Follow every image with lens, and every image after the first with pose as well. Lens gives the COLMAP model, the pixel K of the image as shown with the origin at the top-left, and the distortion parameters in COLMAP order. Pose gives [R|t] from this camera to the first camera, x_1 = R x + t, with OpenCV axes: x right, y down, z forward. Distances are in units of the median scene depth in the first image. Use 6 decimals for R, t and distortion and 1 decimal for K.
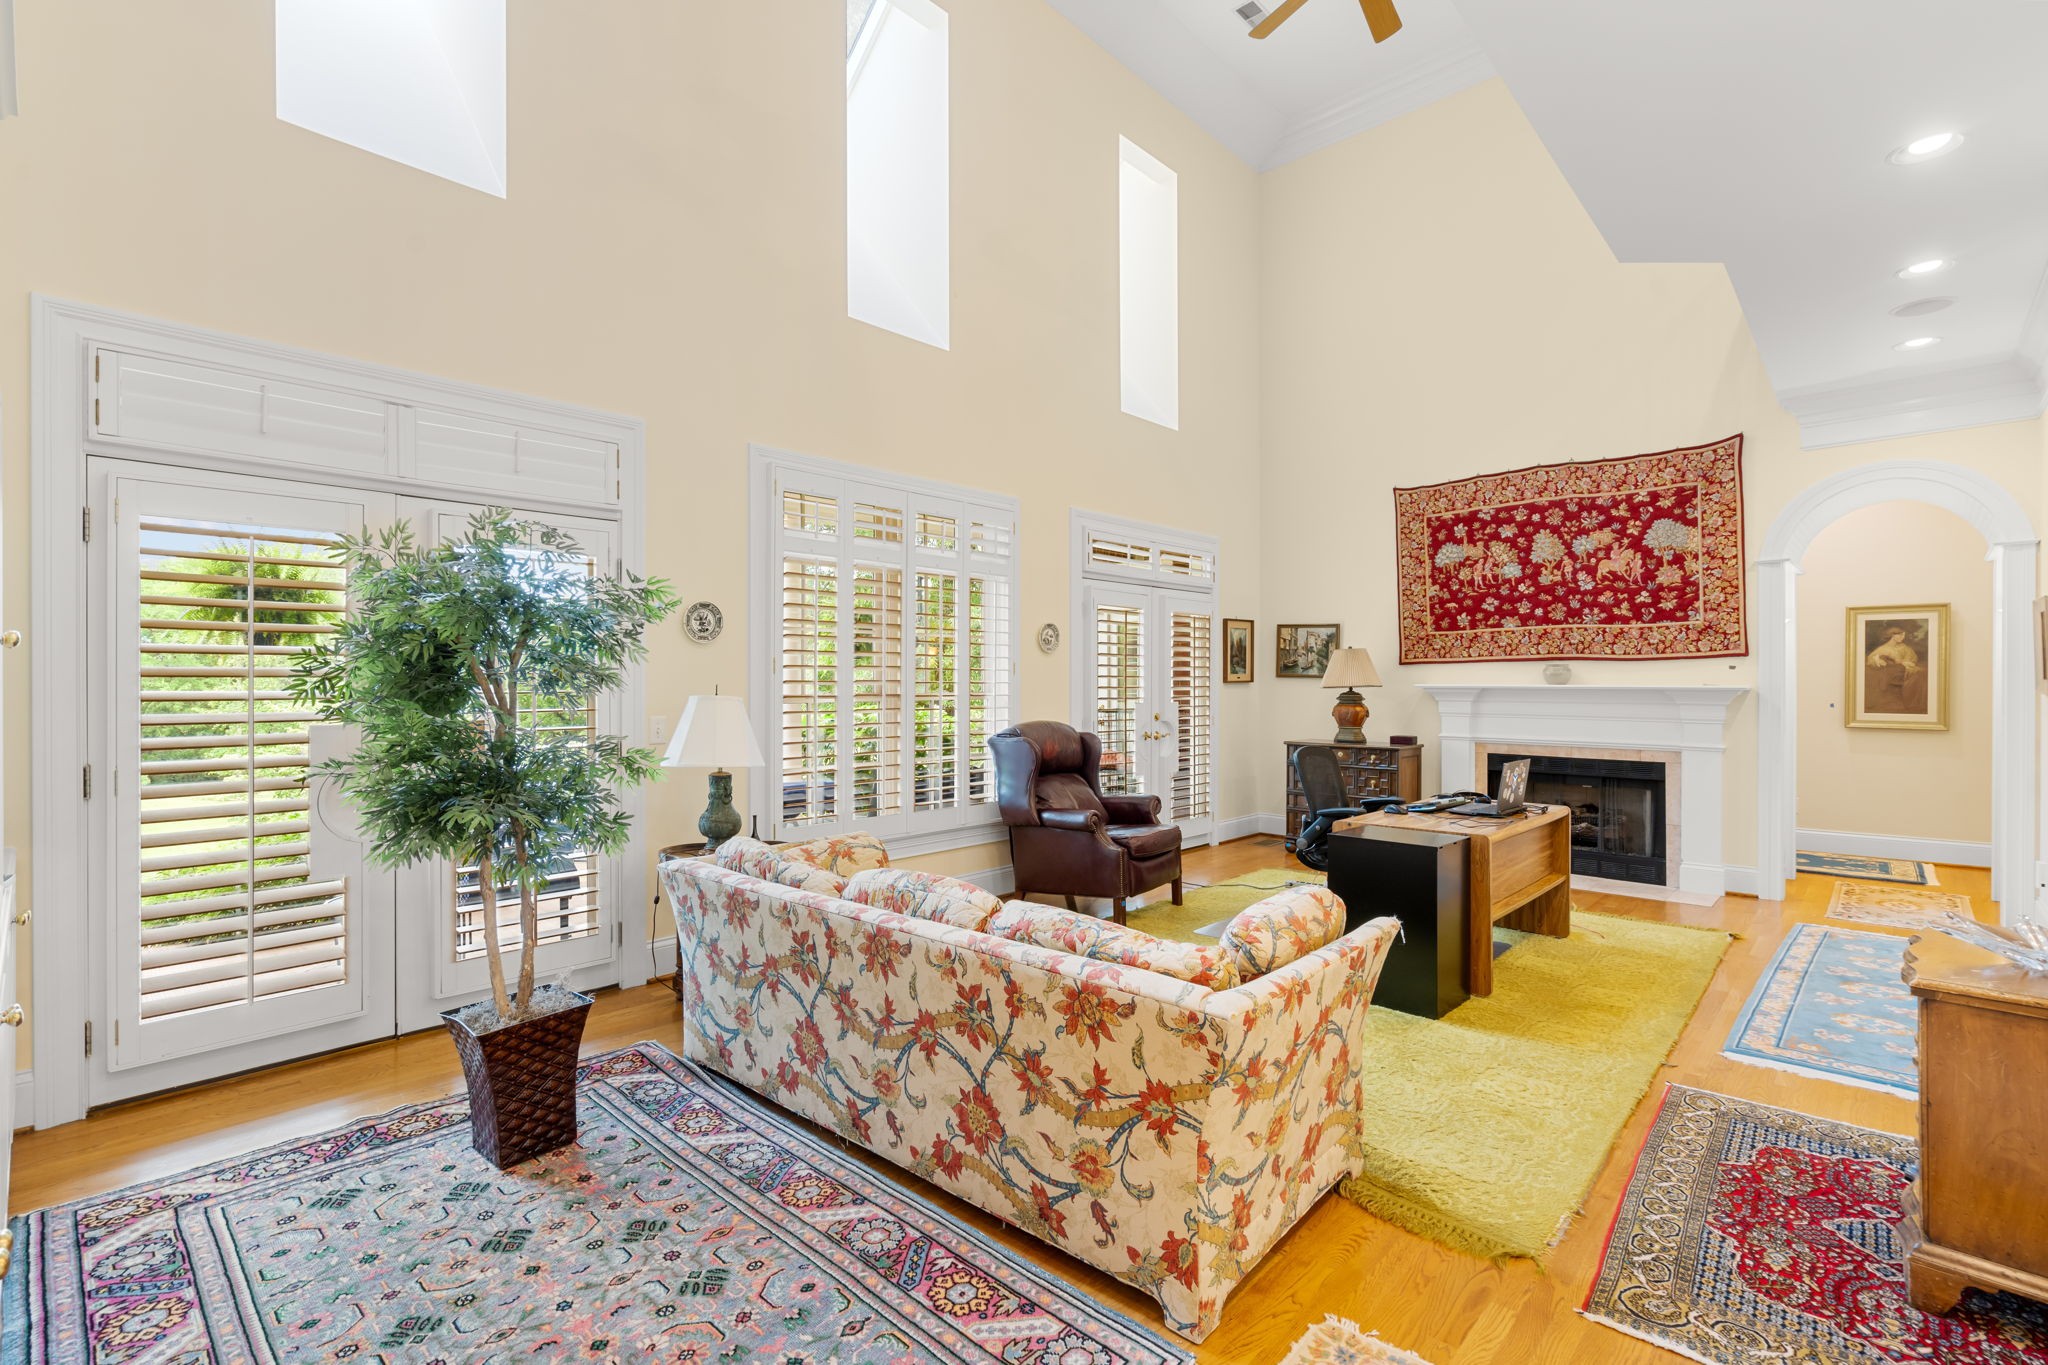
lens RADIAL K [[928.0, 0, 1021.1], [0, 928.0, 681.2], [0, 0, 1]] dist [-0.005704, 0.000137]
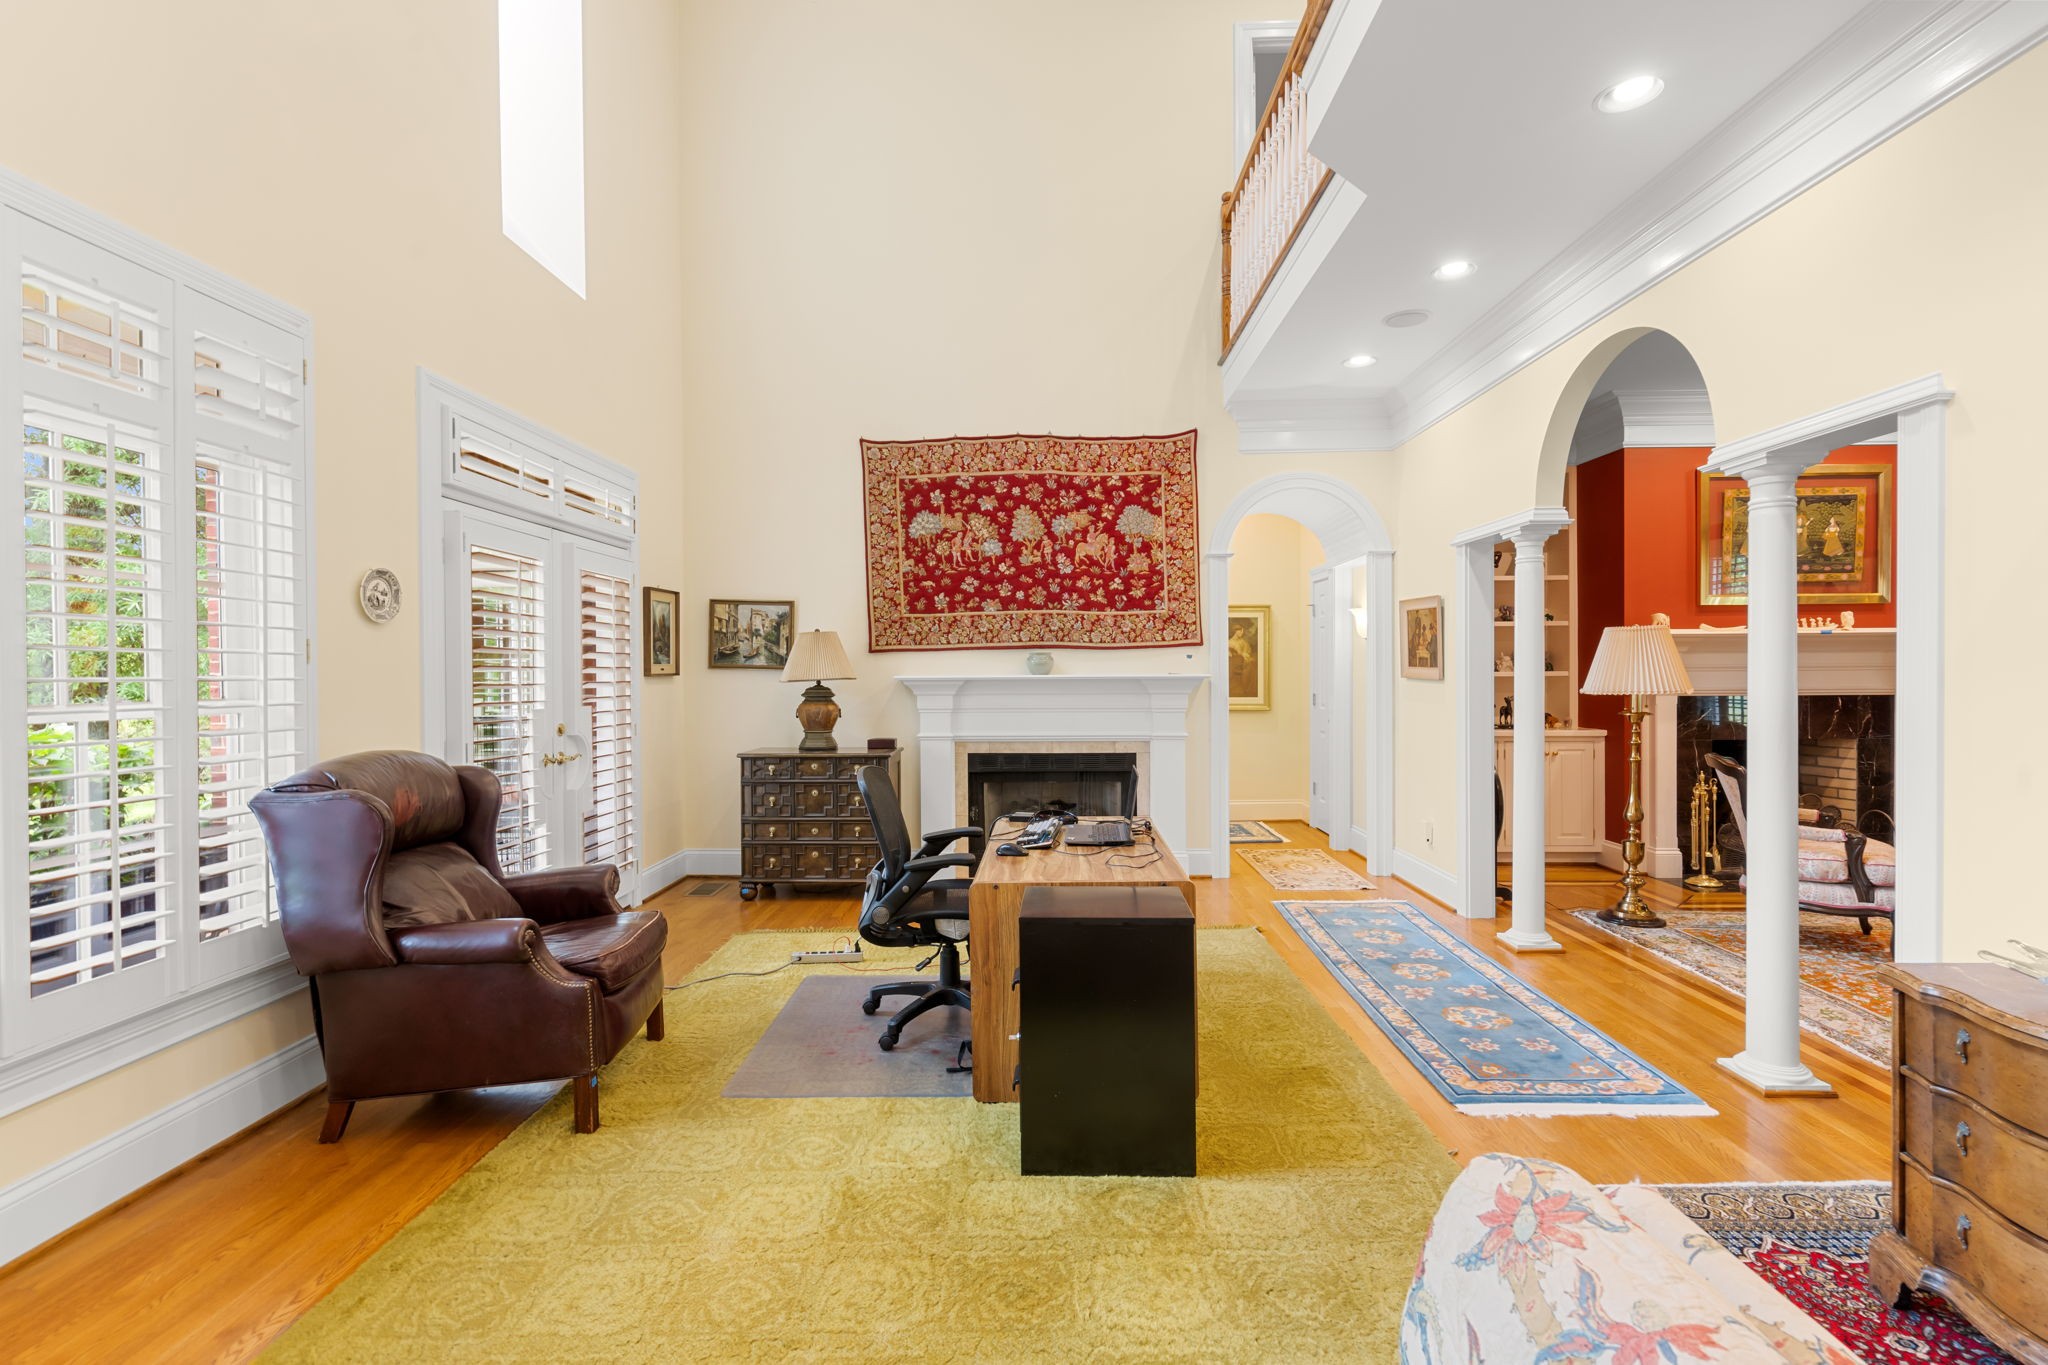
lens RADIAL K [[928.0, 0, 1031.3], [0, 928.0, 680.4], [0, 0, 1]] dist [-0.005704, 0.000137]
pose [[0.743723, -0.012281, 0.668375, -0.044539], [0.008224, 0.999924, 0.009223, 0.000669], [-0.668438, -0.001362, 0.743767, 0.316889]]
